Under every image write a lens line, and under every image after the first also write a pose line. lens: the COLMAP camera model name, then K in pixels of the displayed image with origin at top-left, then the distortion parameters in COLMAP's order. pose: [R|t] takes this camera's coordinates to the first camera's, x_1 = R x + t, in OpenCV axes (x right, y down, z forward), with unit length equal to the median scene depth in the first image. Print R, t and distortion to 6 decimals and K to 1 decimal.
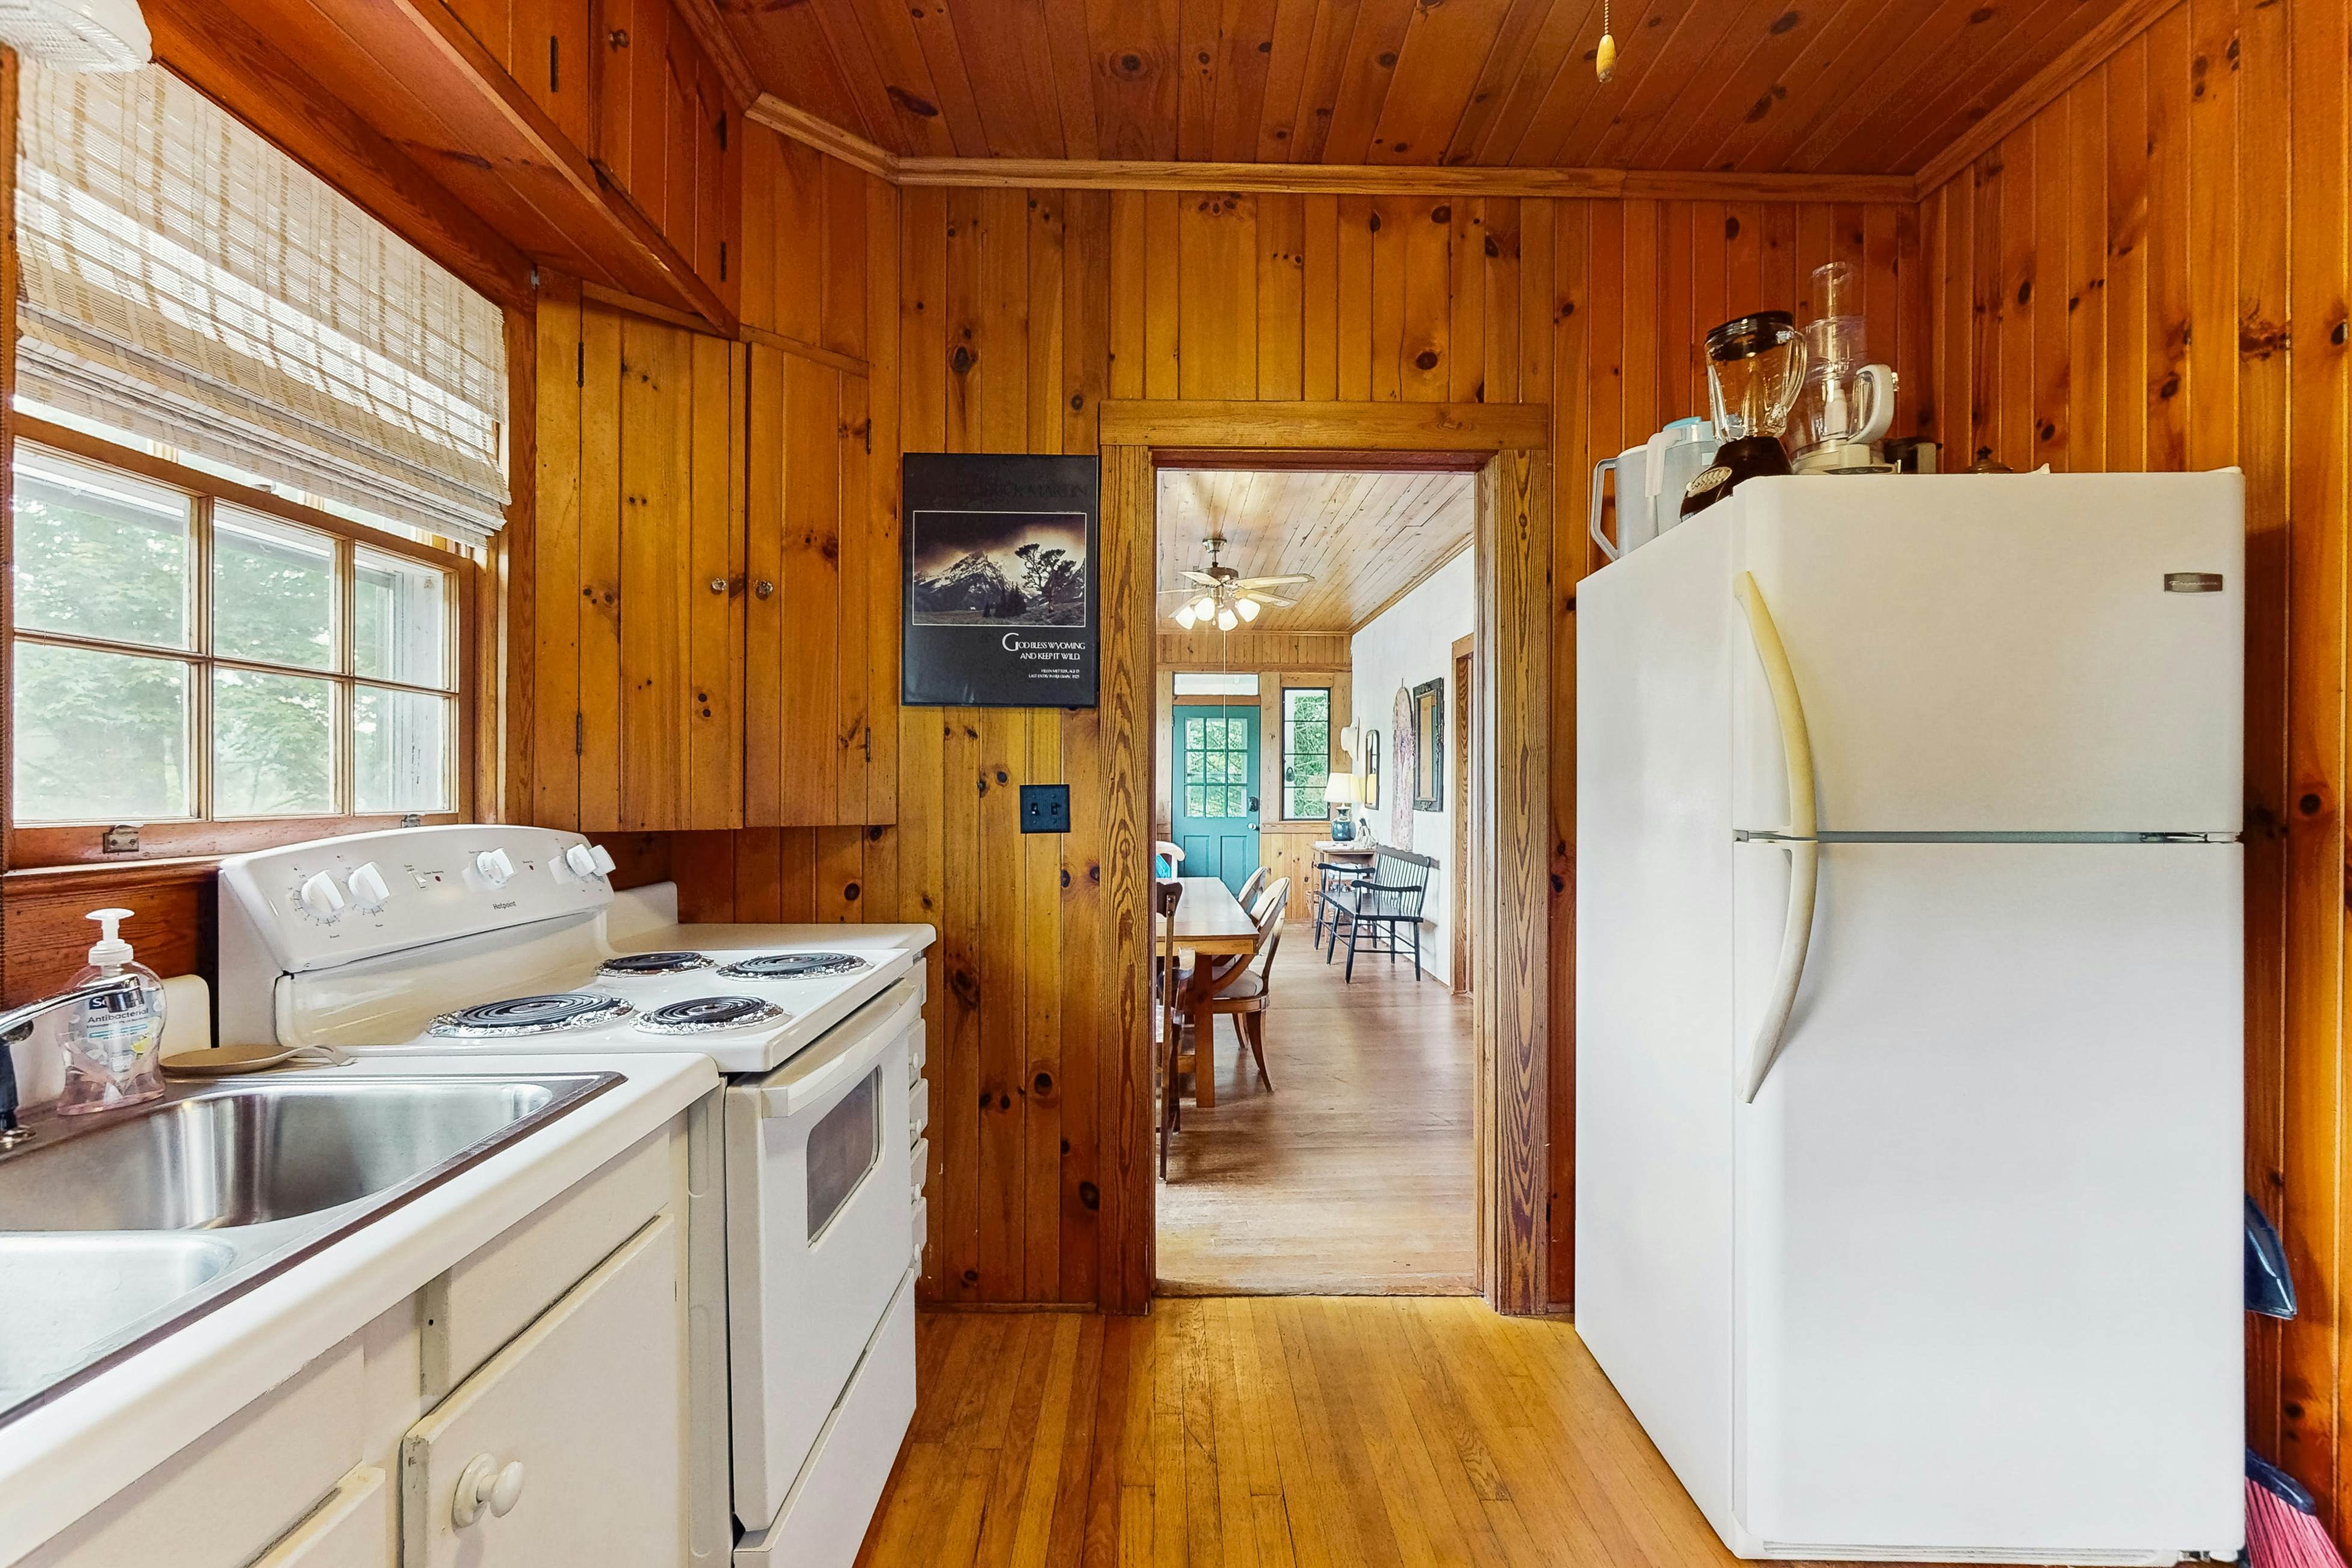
lens RADIAL K [[1095.5, 0, 1184.6], [0, 1095.5, 787.3], [0, 0, 1]] dist [0.031568, -0.000366]
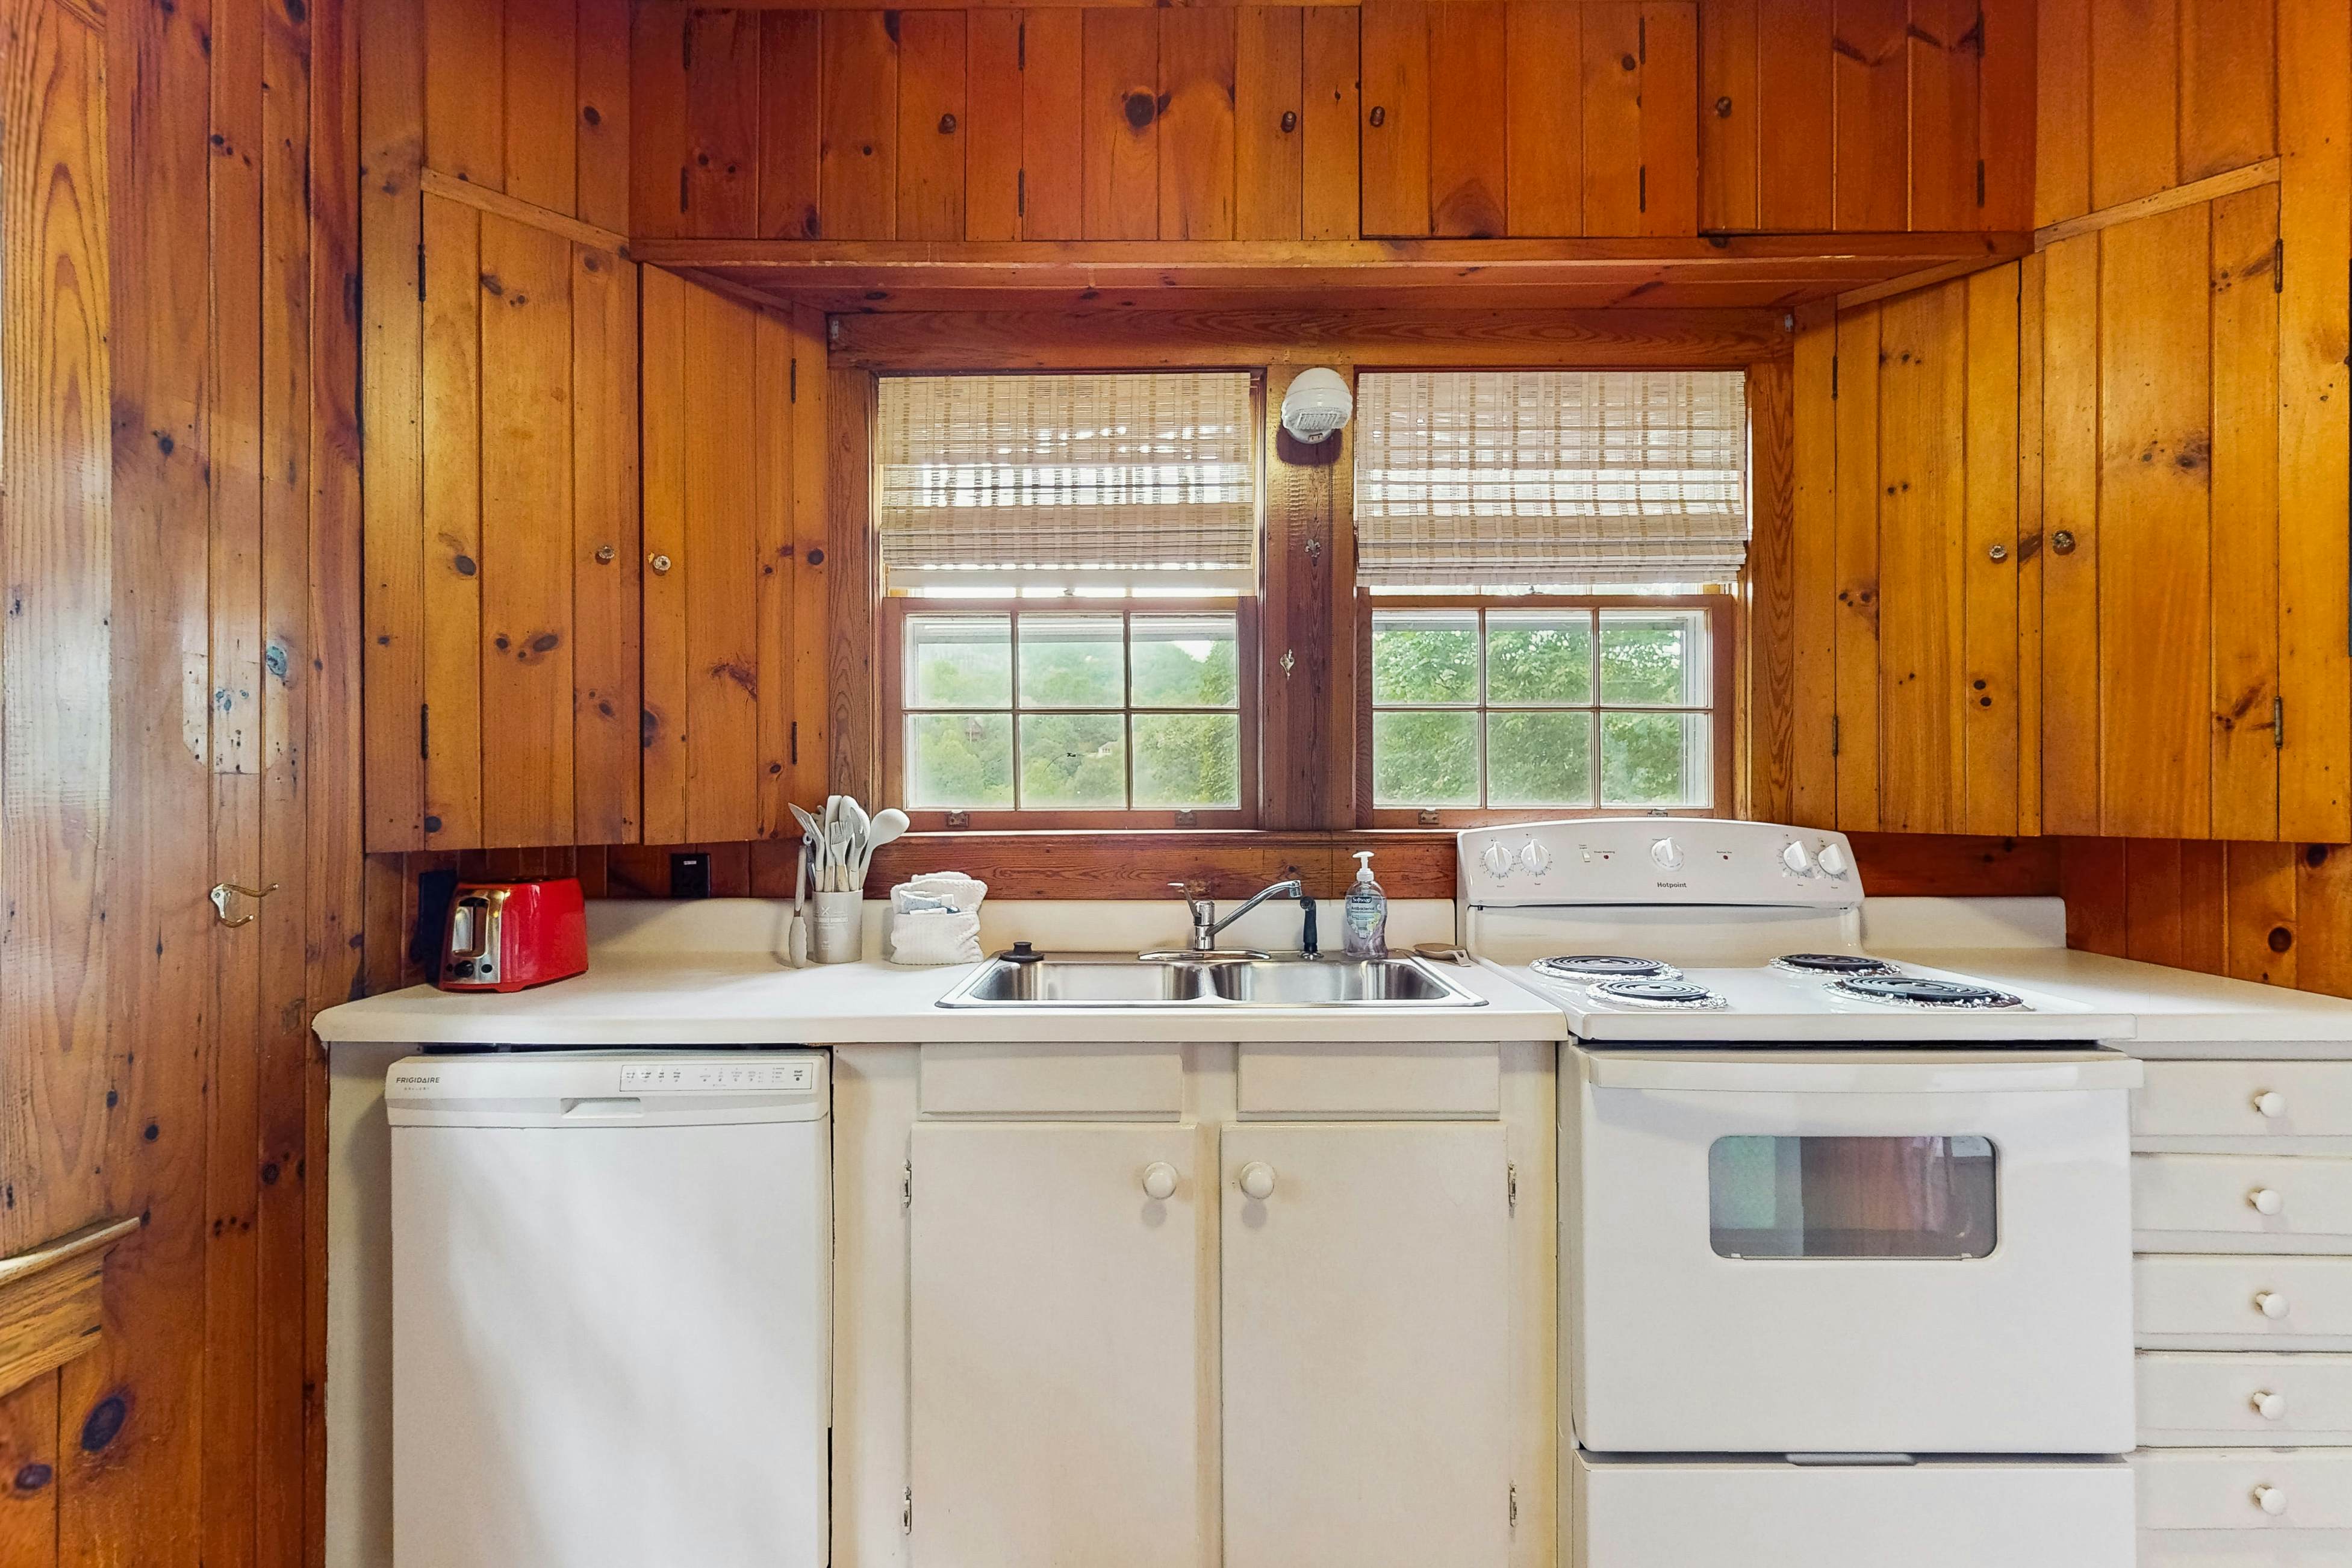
lens RADIAL K [[1095.5, 0, 1166.1], [0, 1095.5, 782.9], [0, 0, 1]] dist [0.031568, -0.000366]
pose [[-0.021468, -0.008455, -0.999734, 0.486049], [0.000741, 0.999964, -0.008472, 0.004344], [0.999769, -0.000922, -0.021461, 0.386571]]
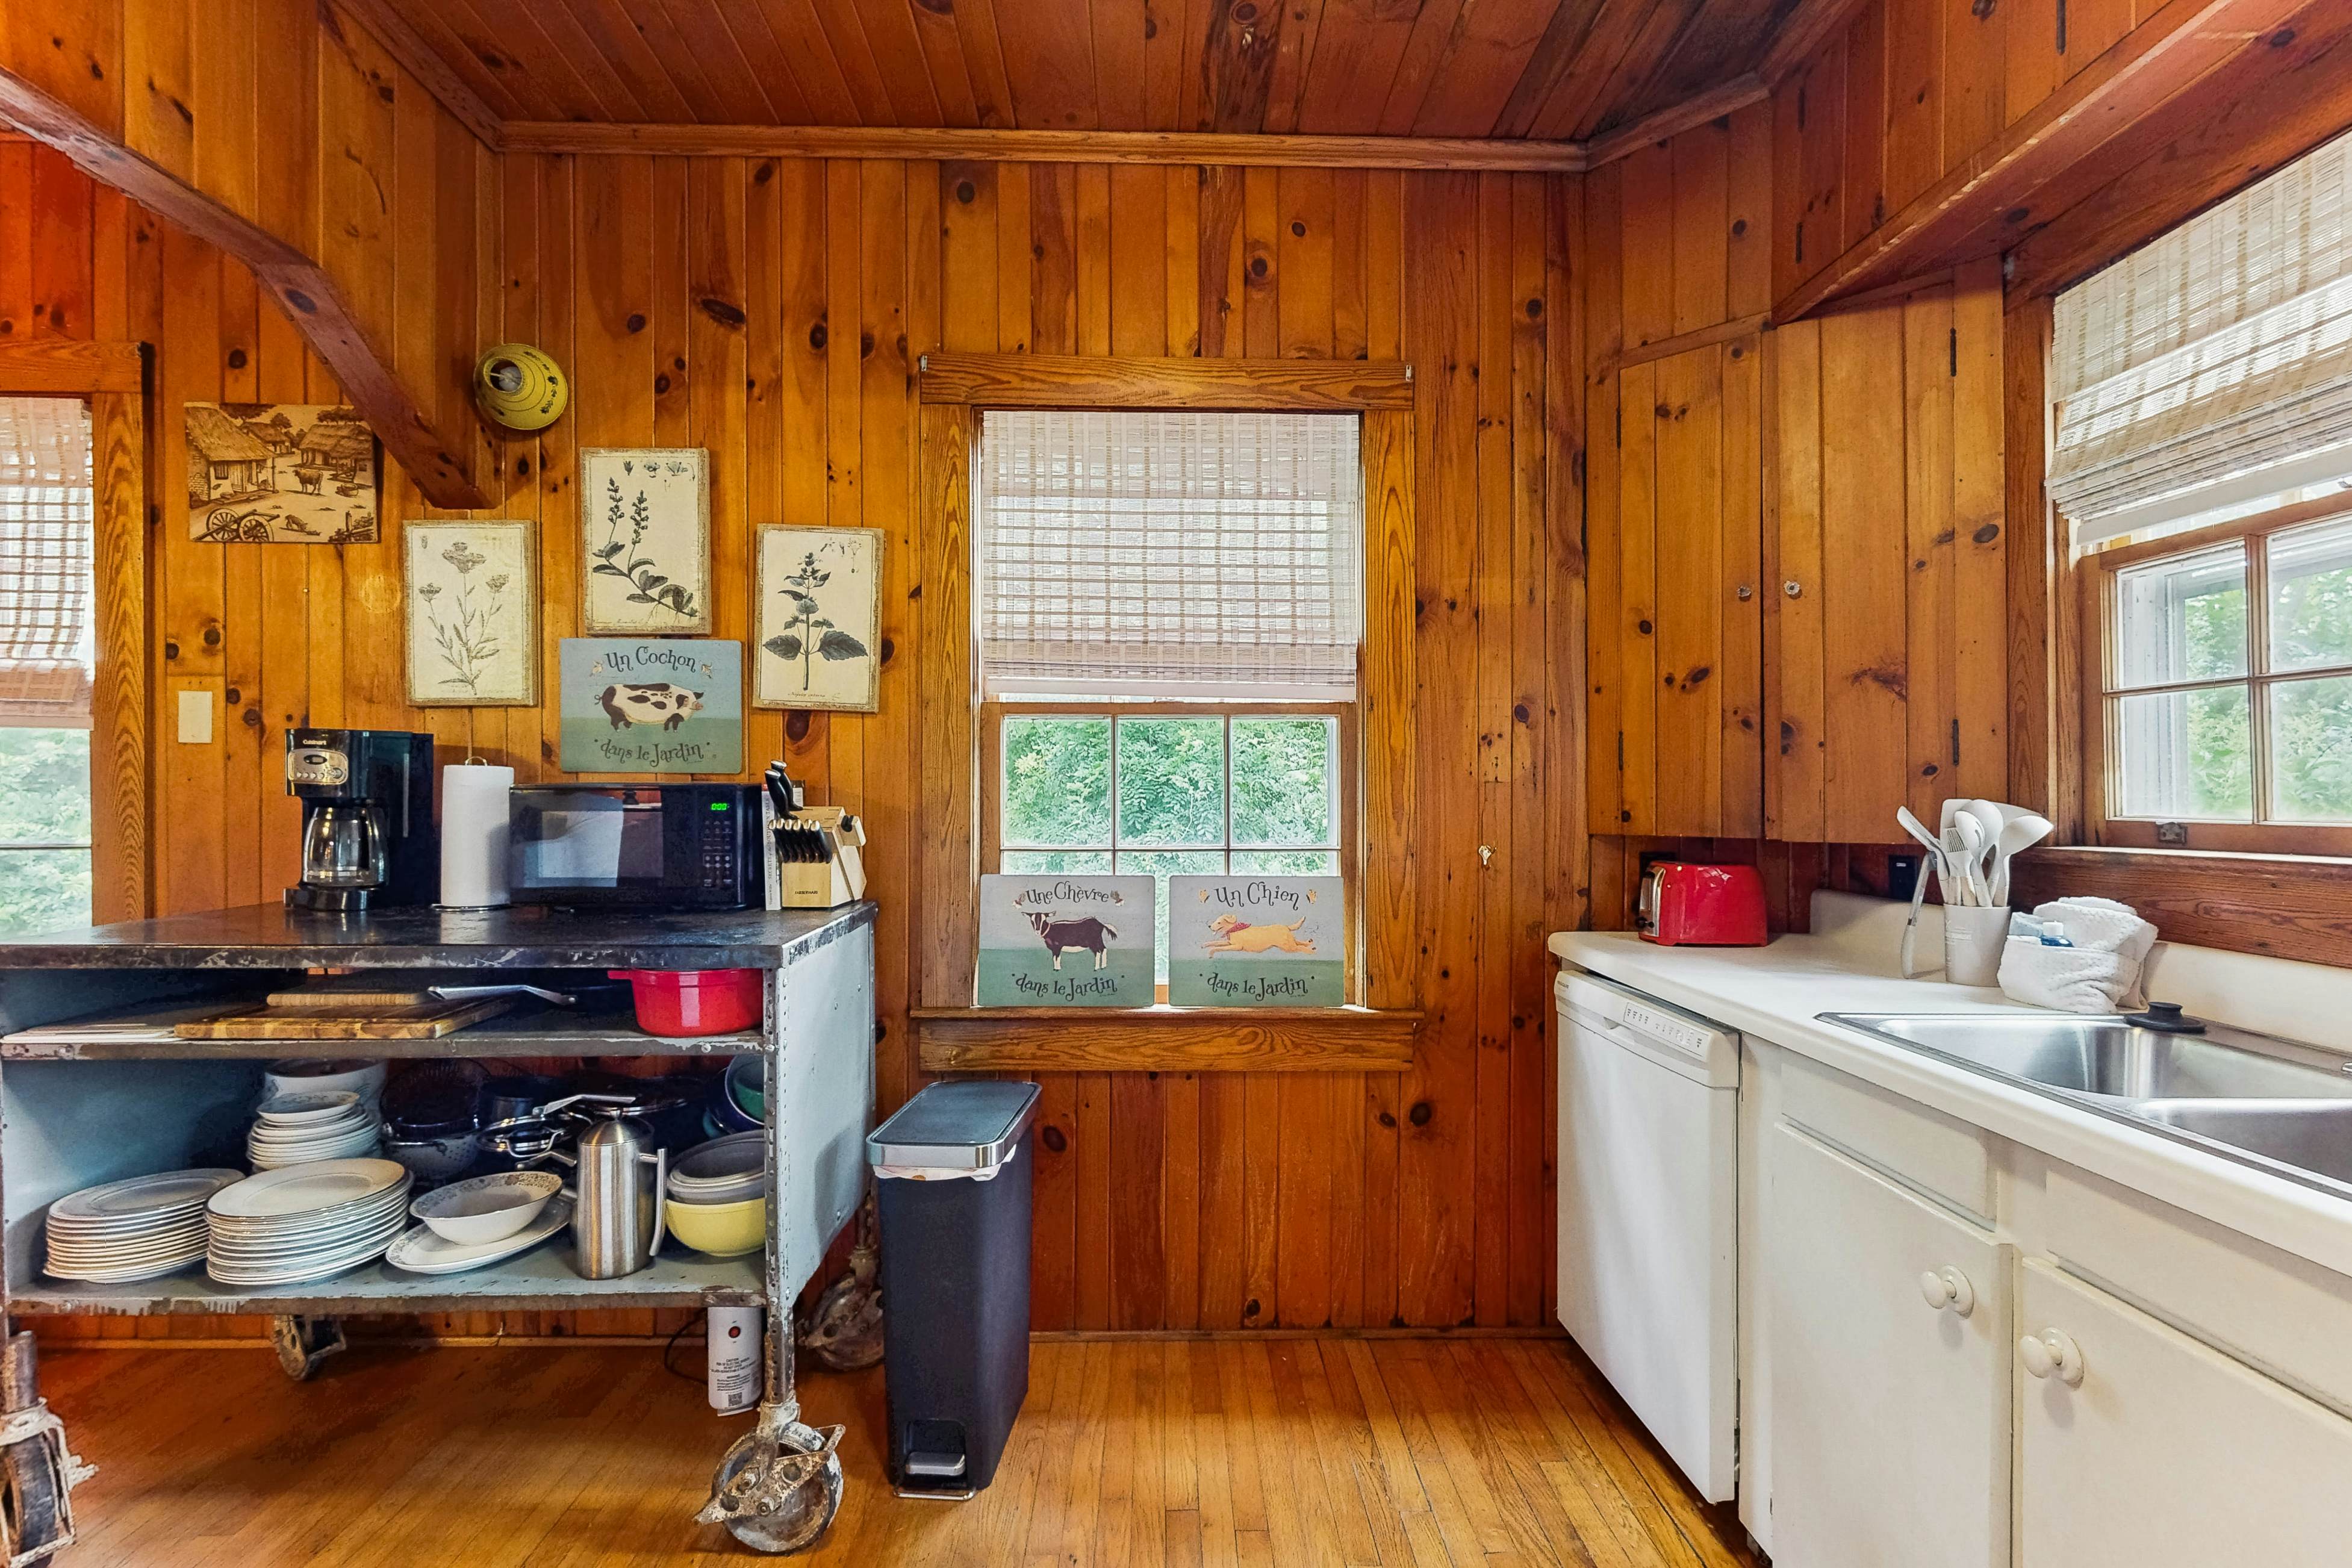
lens RADIAL K [[1095.5, 0, 1163.8], [0, 1095.5, 794.8], [0, 0, 1]] dist [0.031568, -0.000366]
pose [[-0.999981, -0.004520, -0.004214, 0.173966], [-0.004533, 0.999984, 0.003234, 0.003406], [0.004199, 0.003253, -0.999986, 0.944905]]
